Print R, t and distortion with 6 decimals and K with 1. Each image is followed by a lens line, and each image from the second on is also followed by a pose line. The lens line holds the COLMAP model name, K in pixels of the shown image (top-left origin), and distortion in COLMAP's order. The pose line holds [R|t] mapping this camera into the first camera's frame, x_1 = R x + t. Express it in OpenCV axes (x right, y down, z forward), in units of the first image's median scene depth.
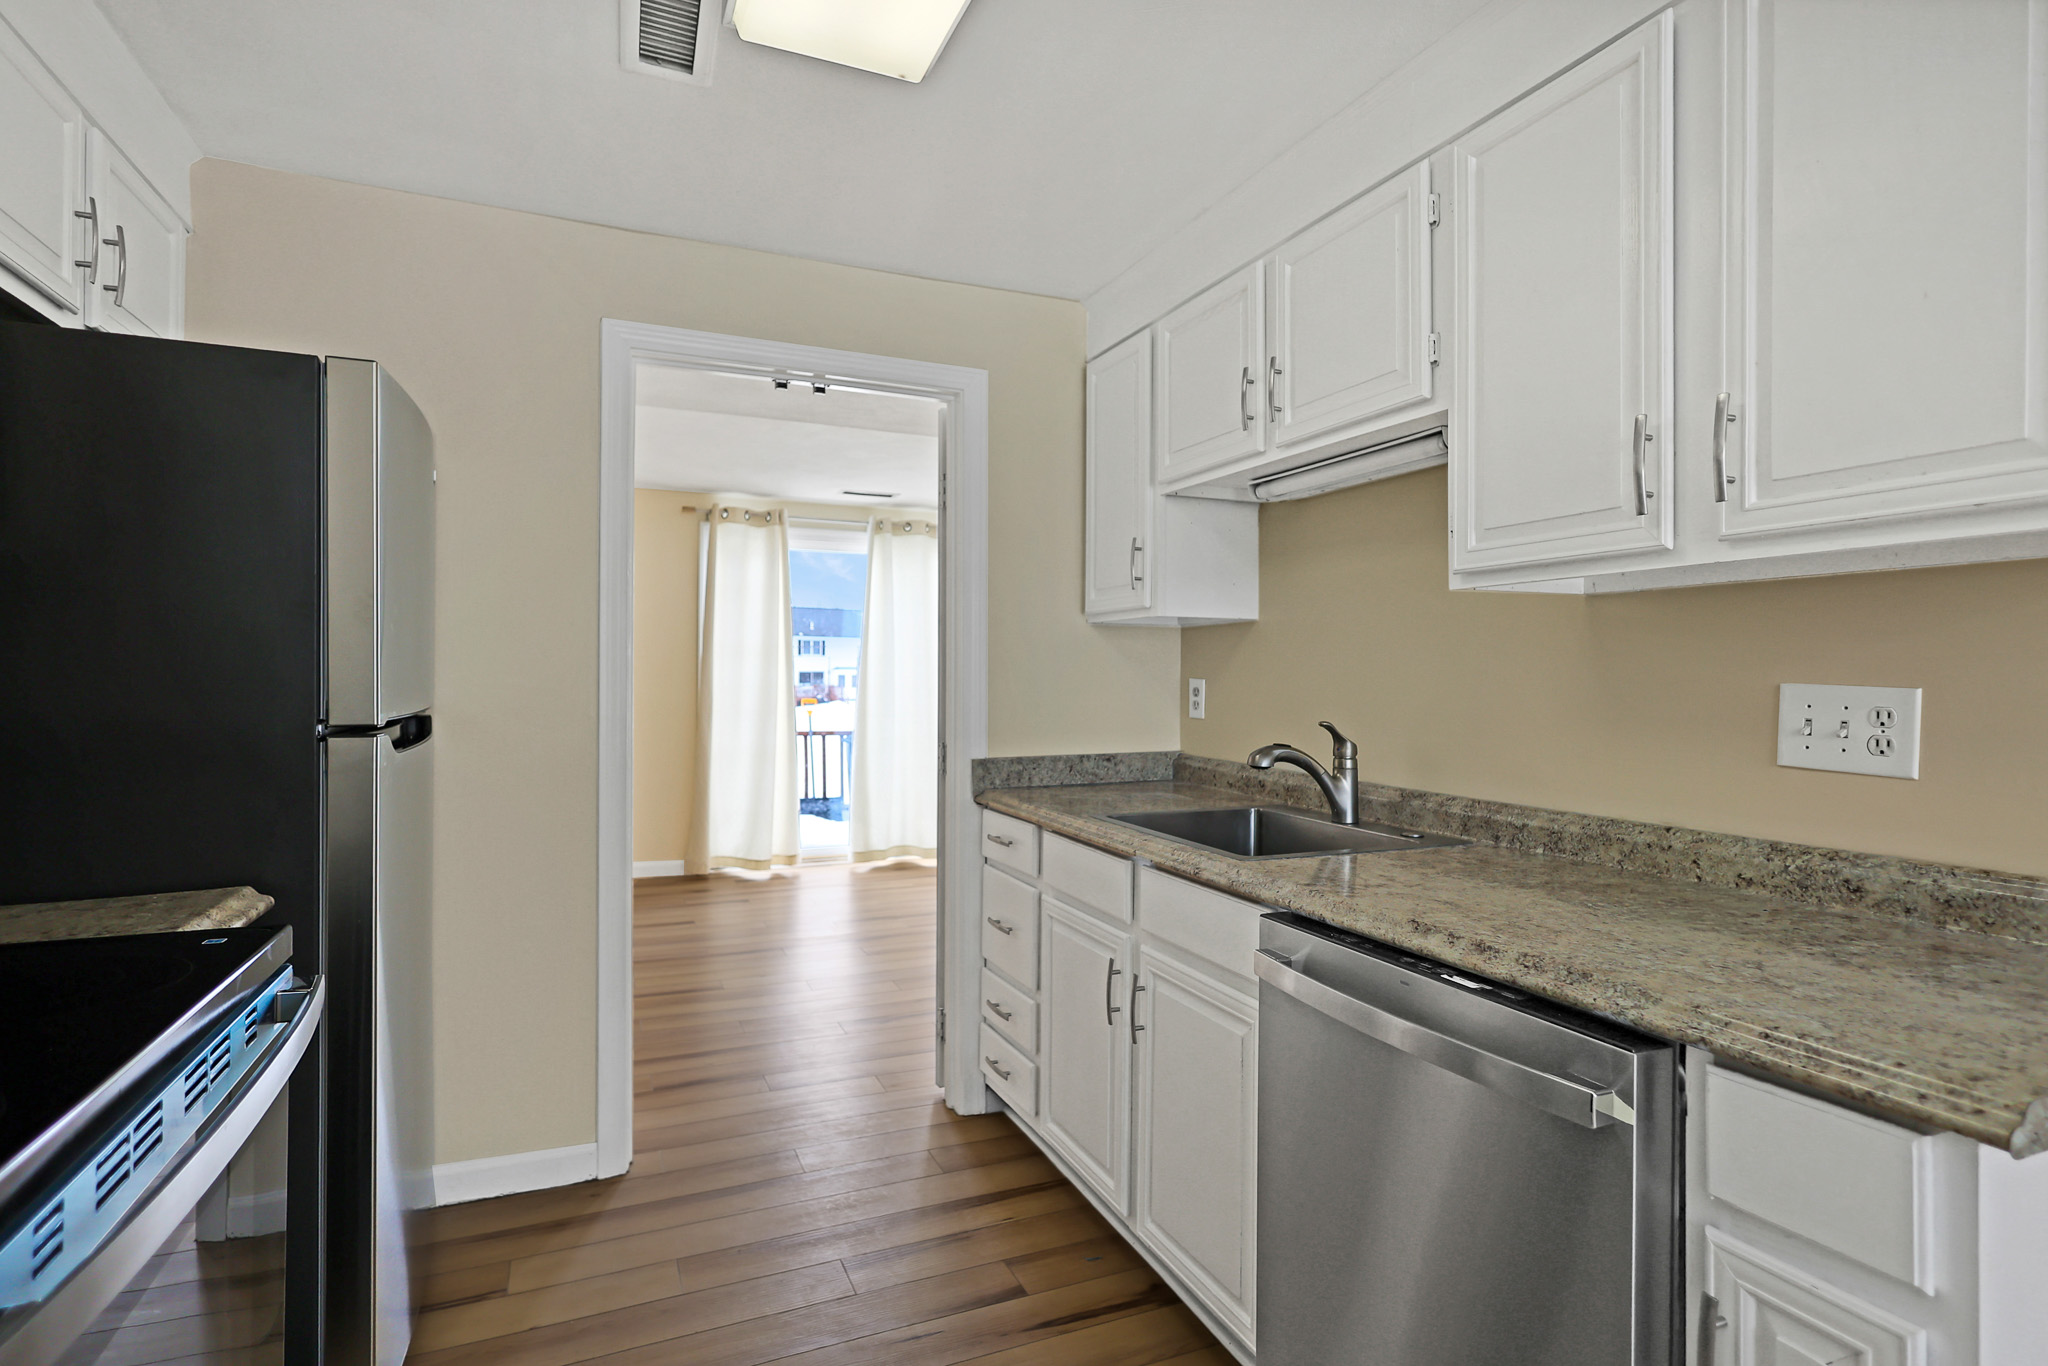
lens RADIAL K [[977.1, 0, 983.7], [0, 977.1, 676.5], [0, 0, 1]] dist [0.002974, 0.000118]
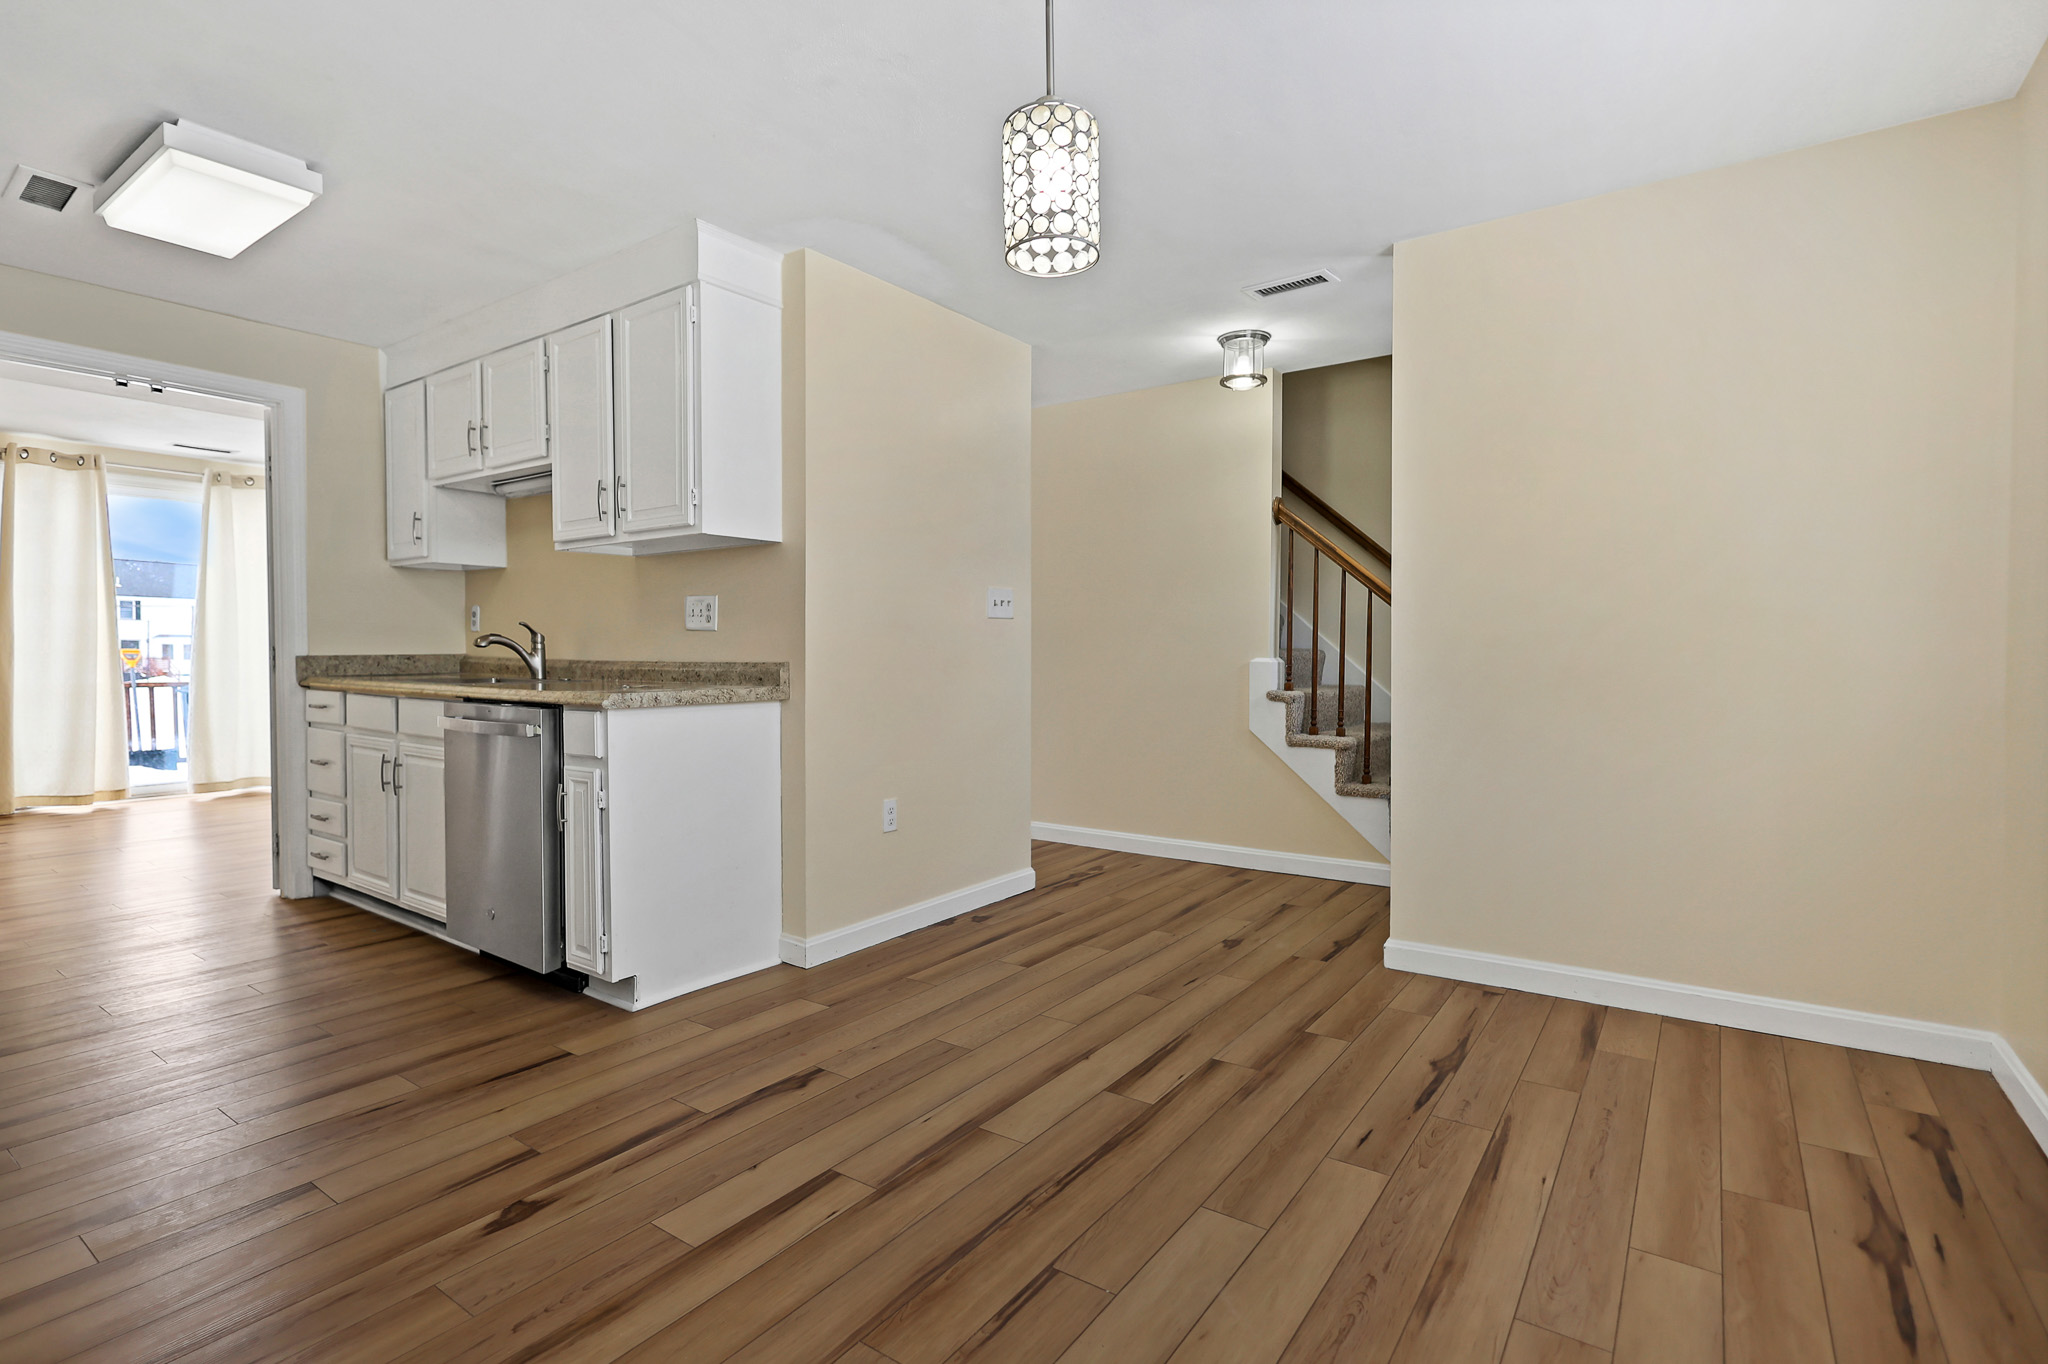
lens RADIAL K [[987.7, 0, 969.3], [0, 987.7, 673.2], [0, 0, 1]] dist [-0.001579, -0.000440]
pose [[0.858276, -0.017569, 0.512887, 0.094668], [0.004461, 0.999631, 0.026778, 0.075215], [-0.513169, -0.020695, 0.858038, -0.784882]]
